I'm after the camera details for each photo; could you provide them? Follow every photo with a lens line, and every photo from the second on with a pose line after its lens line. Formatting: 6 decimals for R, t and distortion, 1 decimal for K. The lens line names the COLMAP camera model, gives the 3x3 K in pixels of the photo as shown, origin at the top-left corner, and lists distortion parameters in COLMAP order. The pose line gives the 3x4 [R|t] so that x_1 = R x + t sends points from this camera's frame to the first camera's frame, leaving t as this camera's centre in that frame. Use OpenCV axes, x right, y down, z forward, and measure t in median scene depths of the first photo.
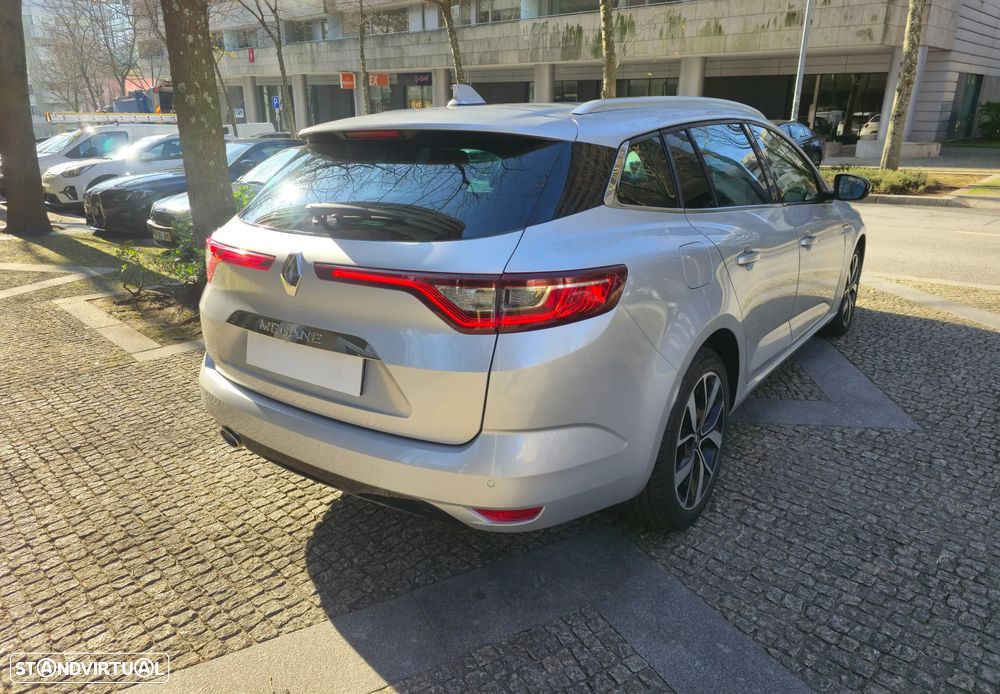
lens RADIAL K [[667.1, 0, 508.3], [0, 667.1, 327.5], [0, 0, 1]] dist [0.056432, -0.055028]
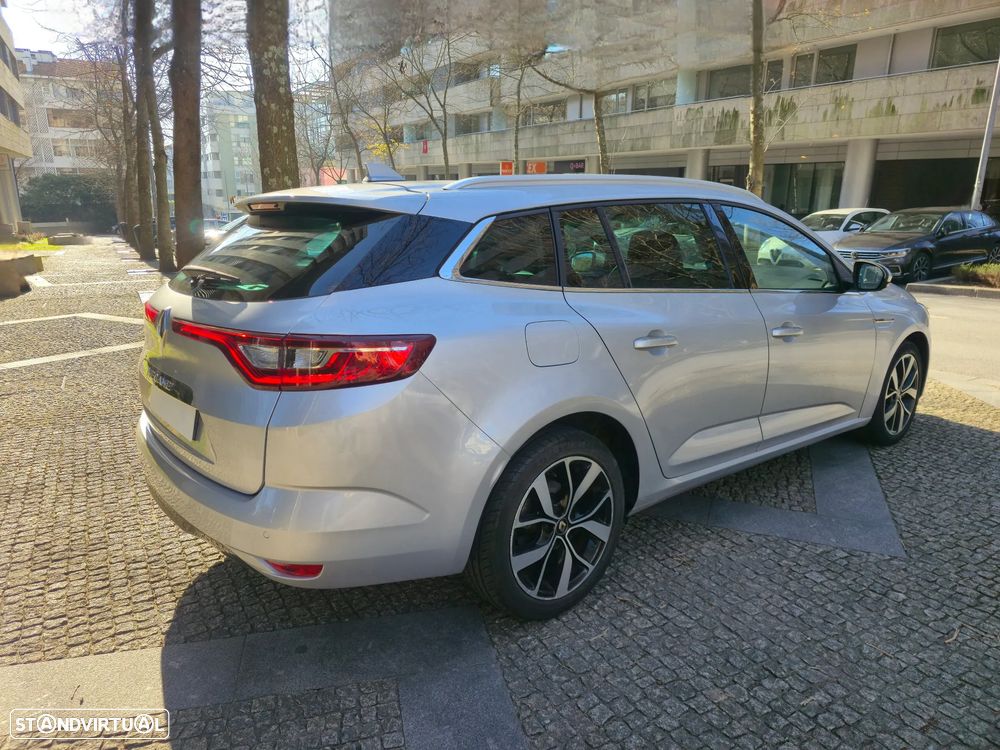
lens RADIAL K [[667.8, 0, 500.0], [0, 667.8, 375.0], [0, 0, 1]] dist [0.050029, -0.044643]
pose [[0.966080, 0.069855, -0.248616, 0.059294], [-0.083054, 0.995617, -0.042990, 0.000100], [0.244523, 0.062180, 0.967648, 0.006413]]
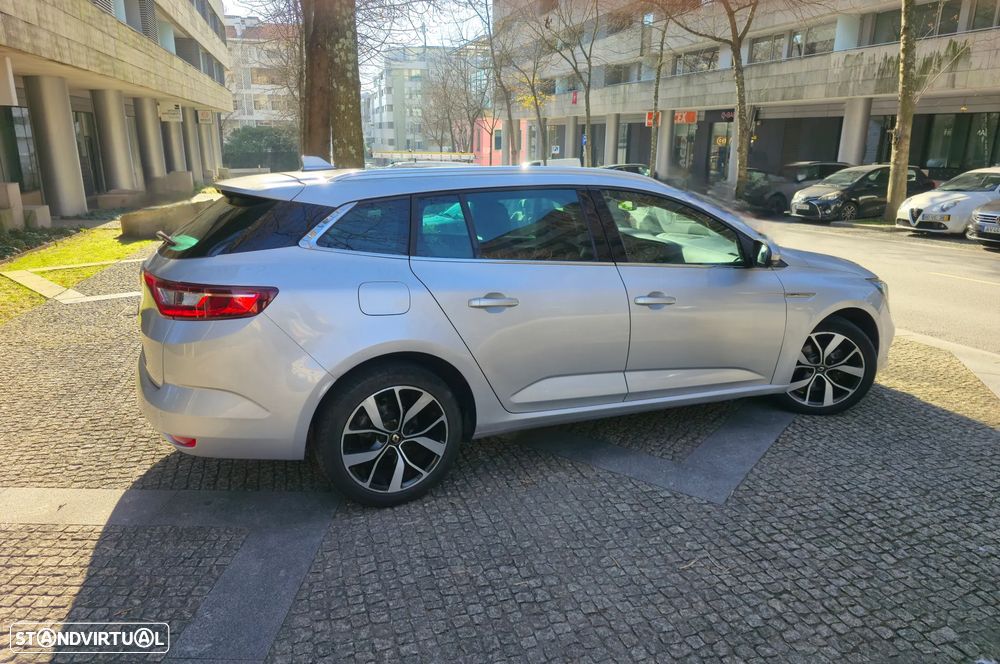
lens RADIAL K [[677.9, 0, 497.2], [0, 677.9, 319.0], [0, 0, 1]] dist [0.053926, -0.053509]
pose [[0.873355, 0.127346, -0.470142, 0.144000], [-0.155525, 0.987600, -0.021401, -0.007838], [0.461587, 0.091810, 0.882331, -0.007509]]
